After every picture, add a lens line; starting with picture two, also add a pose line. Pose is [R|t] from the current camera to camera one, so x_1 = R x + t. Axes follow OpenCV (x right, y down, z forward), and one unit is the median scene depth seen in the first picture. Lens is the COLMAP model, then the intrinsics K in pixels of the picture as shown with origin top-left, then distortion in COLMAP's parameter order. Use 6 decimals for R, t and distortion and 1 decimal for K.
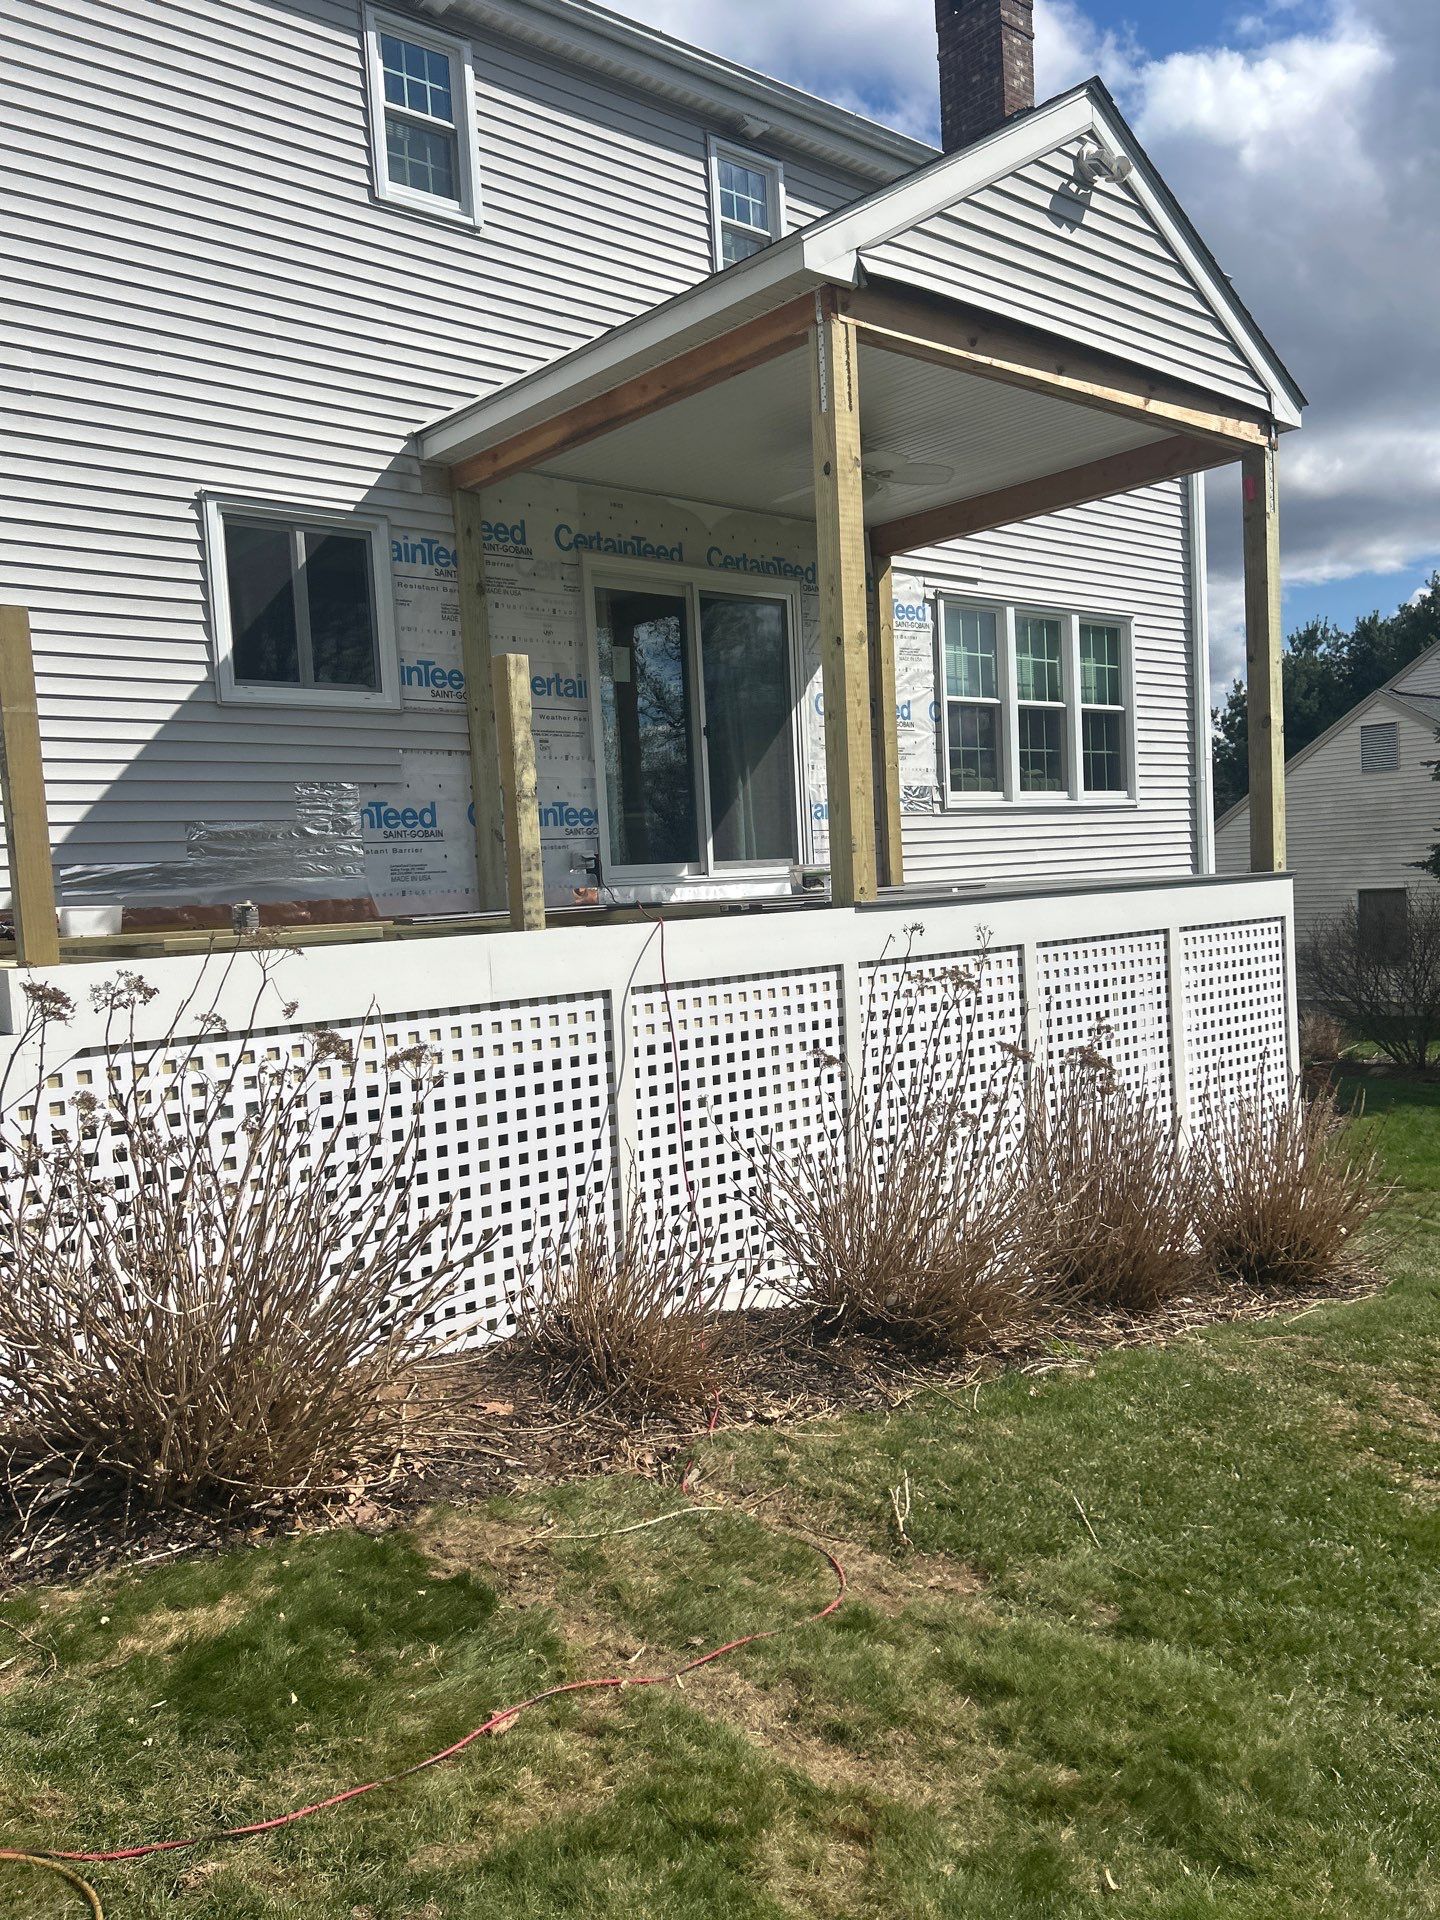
lens RADIAL K [[1484.5, 0, 720.0], [0, 1484.5, 960.0], [0, 0, 1]] dist [0.000399, -0.002872]
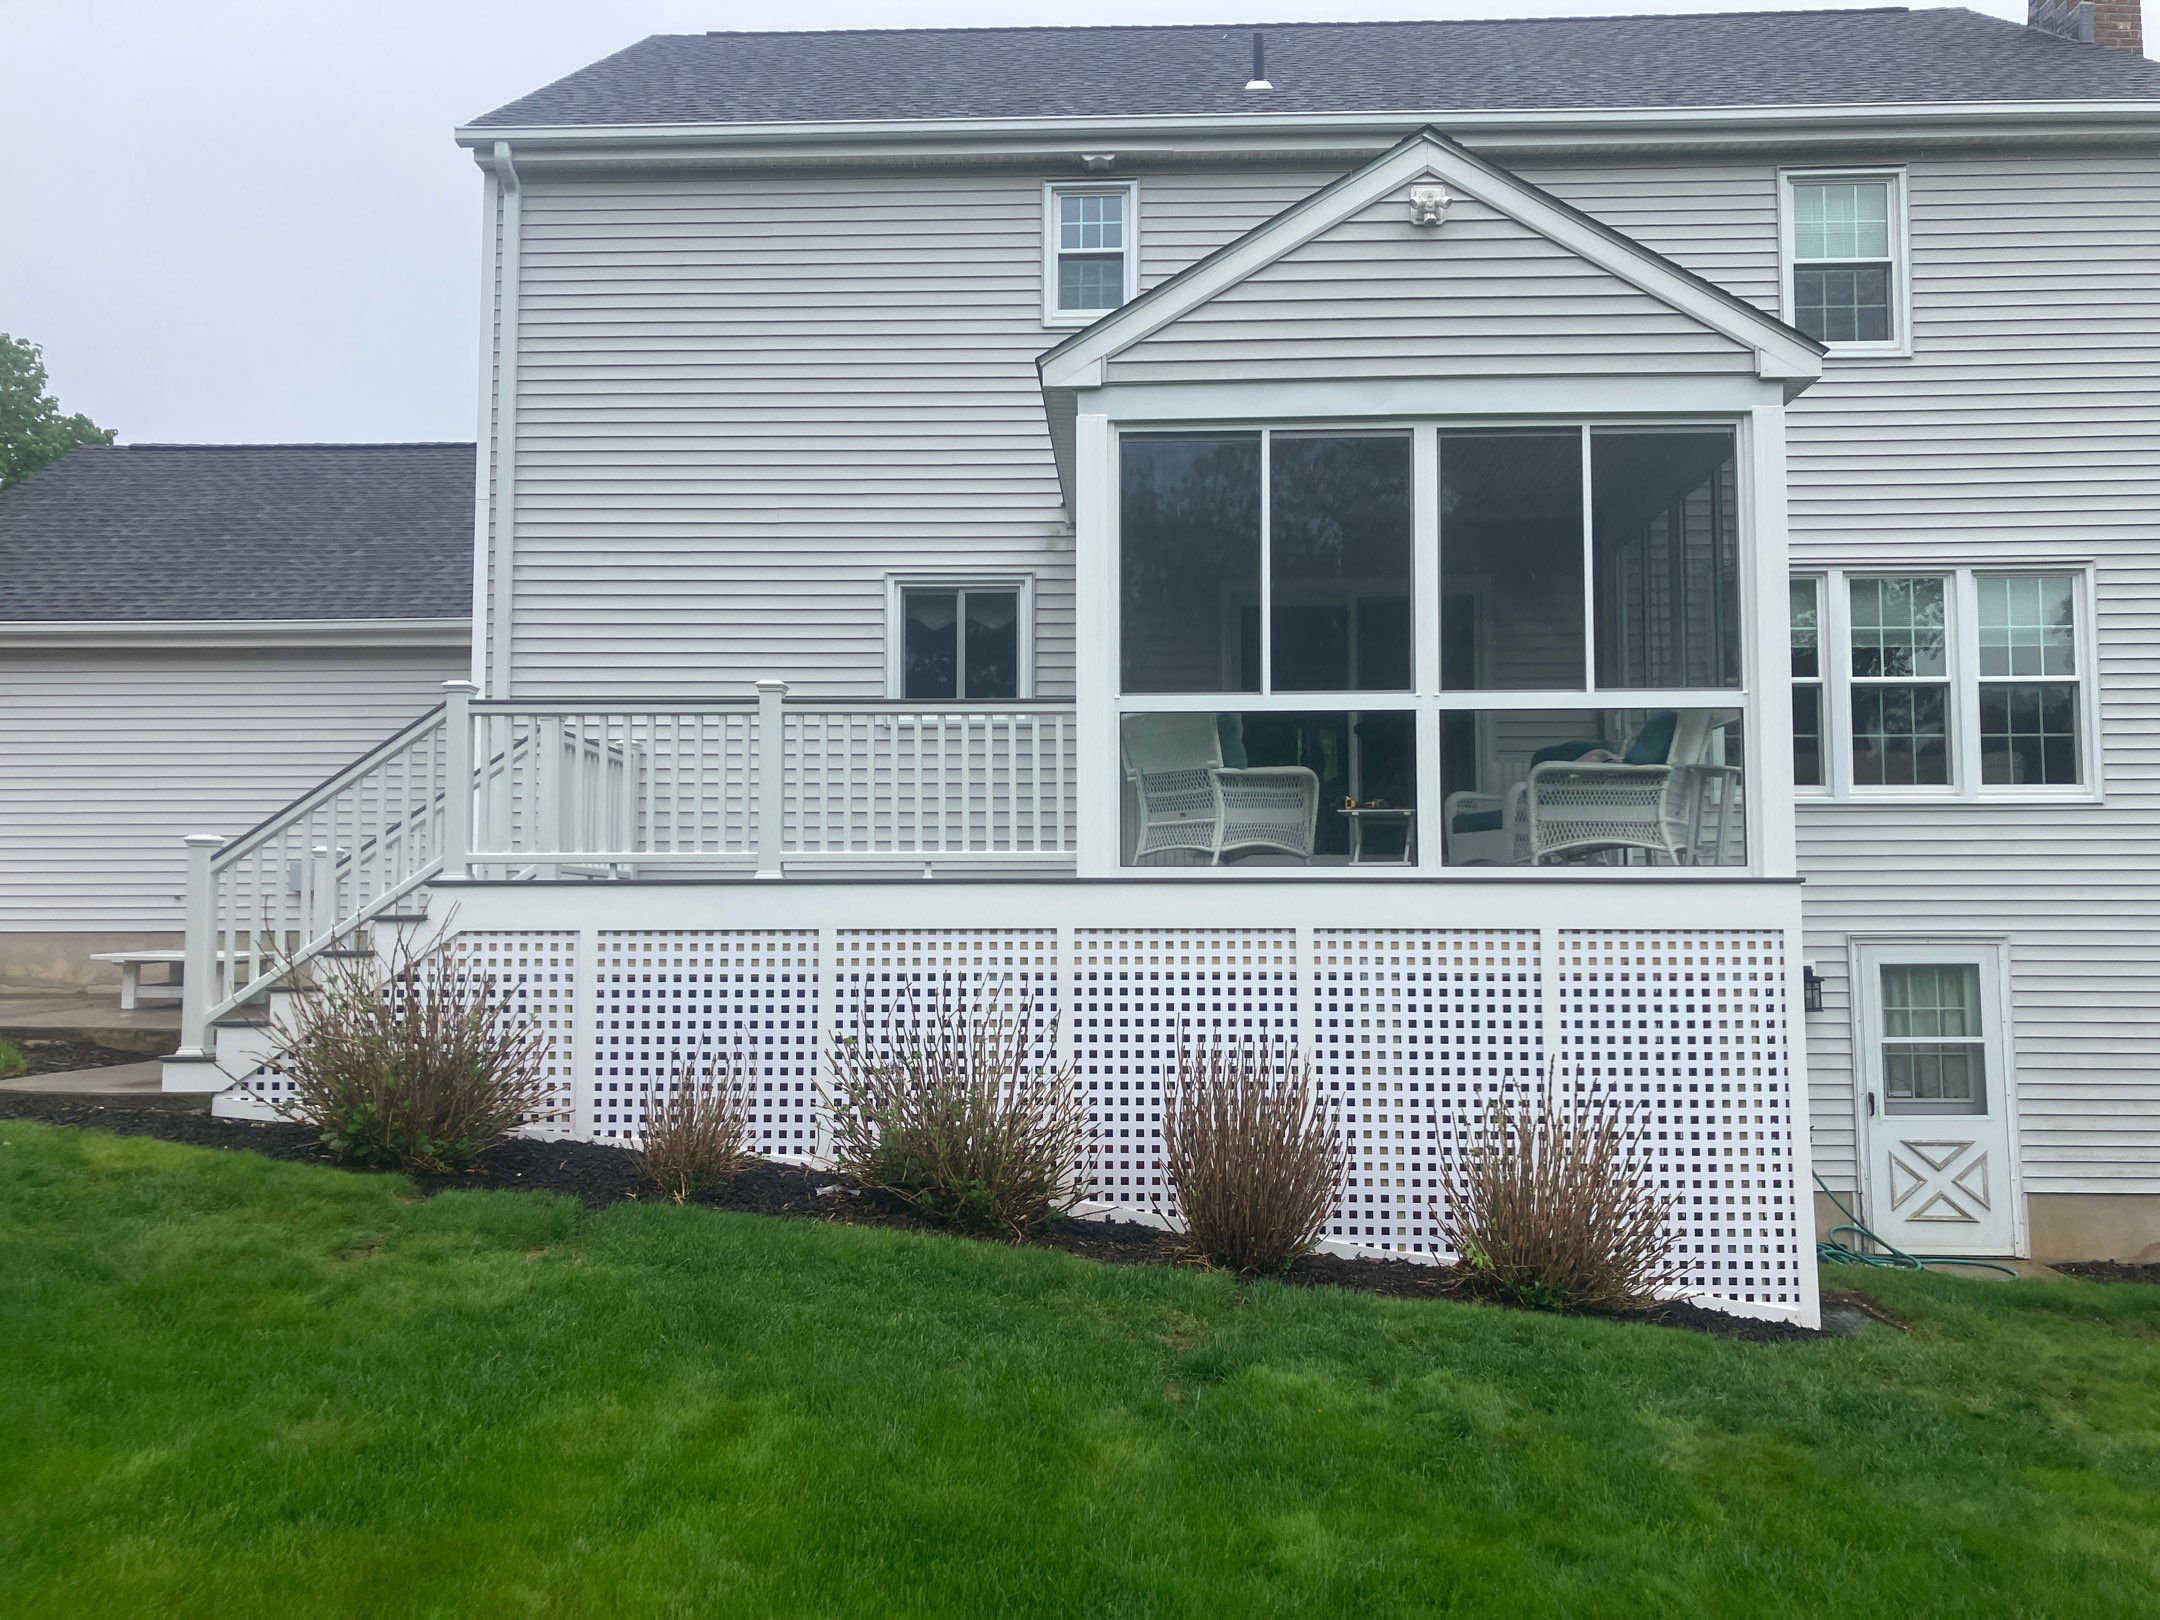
lens RADIAL K [[1766.9, 0, 1084.0], [0, 1766.9, 827.7], [0, 0, 1]] dist [0.011555, -0.004169]
pose [[0.726536, 0.012185, -0.687020, 0.821843], [-0.072863, 0.995572, -0.059396, 0.002156], [0.683254, 0.093211, 0.724206, -0.033577]]
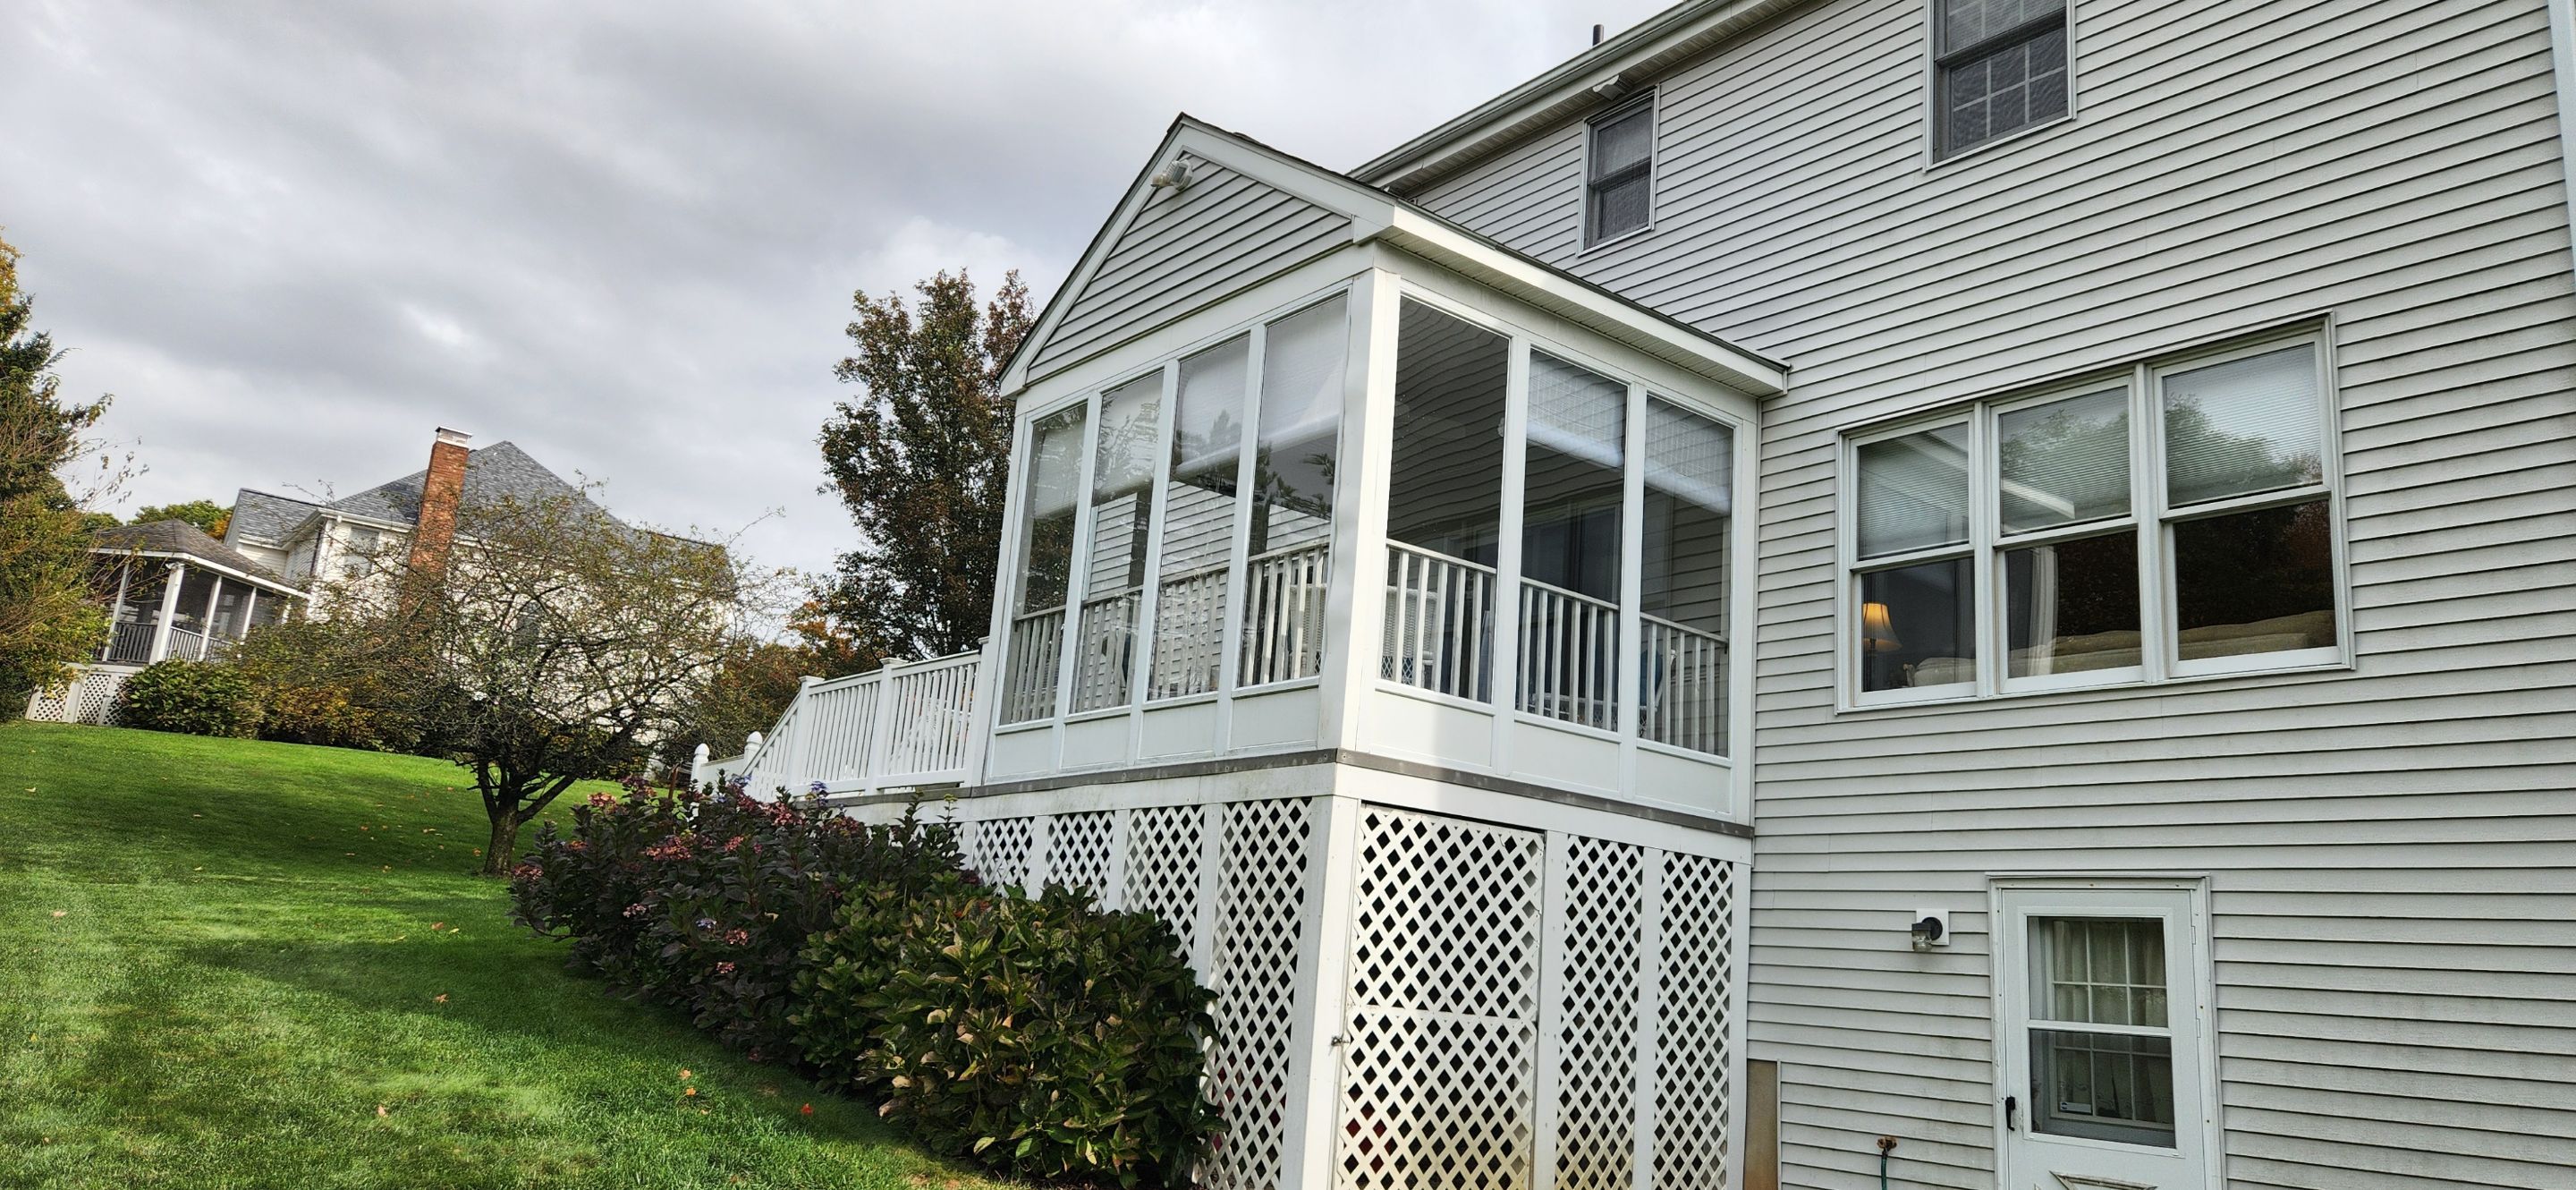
lens RADIAL K [[1744.1, 0, 1280.3], [0, 1744.1, 578.2], [0, 0, 1]] dist [0.047813, 0.000088]
pose [[-0.058992, -0.185133, -0.980941, 1.371750], [-0.127074, 0.976051, -0.176568, 0.024814], [0.990137, 0.114236, -0.081105, 1.054739]]
